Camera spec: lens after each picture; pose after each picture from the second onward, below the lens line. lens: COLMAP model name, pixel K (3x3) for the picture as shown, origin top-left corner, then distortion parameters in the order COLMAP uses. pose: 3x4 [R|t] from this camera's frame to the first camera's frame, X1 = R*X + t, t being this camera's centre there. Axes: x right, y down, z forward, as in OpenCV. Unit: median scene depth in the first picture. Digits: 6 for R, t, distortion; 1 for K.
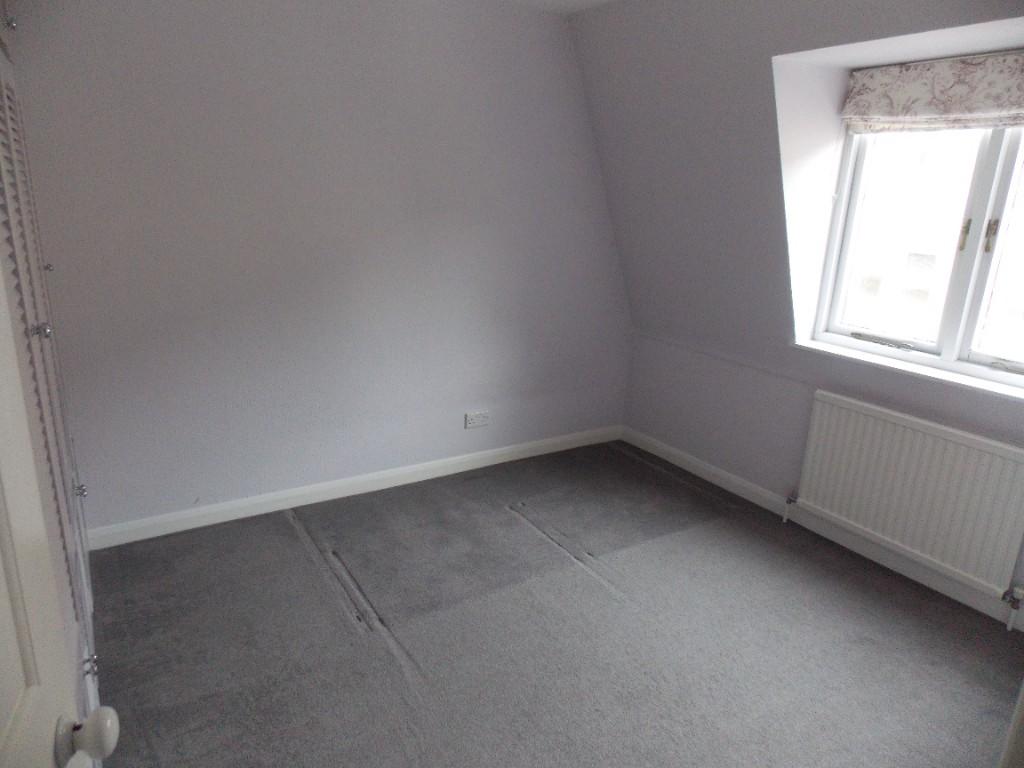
lens RADIAL K [[670.4, 0, 512.0], [0, 670.4, 384.0], [0, 0, 1]] dist [0.003780, 0.001590]
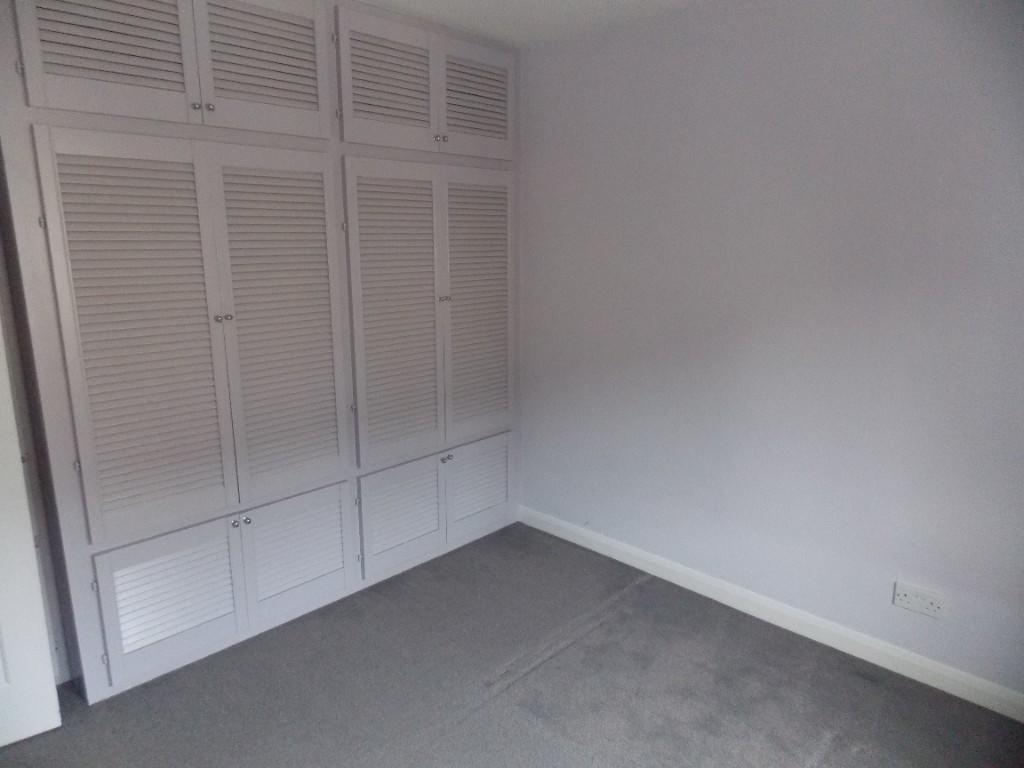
lens RADIAL K [[670.4, 0, 512.0], [0, 670.4, 384.0], [0, 0, 1]] dist [0.003780, 0.001590]
pose [[0.237311, 0.172957, -0.955913, 0.492927], [-0.266632, 0.957828, 0.107111, -0.125066], [0.934126, 0.229458, 0.273419, 0.502108]]
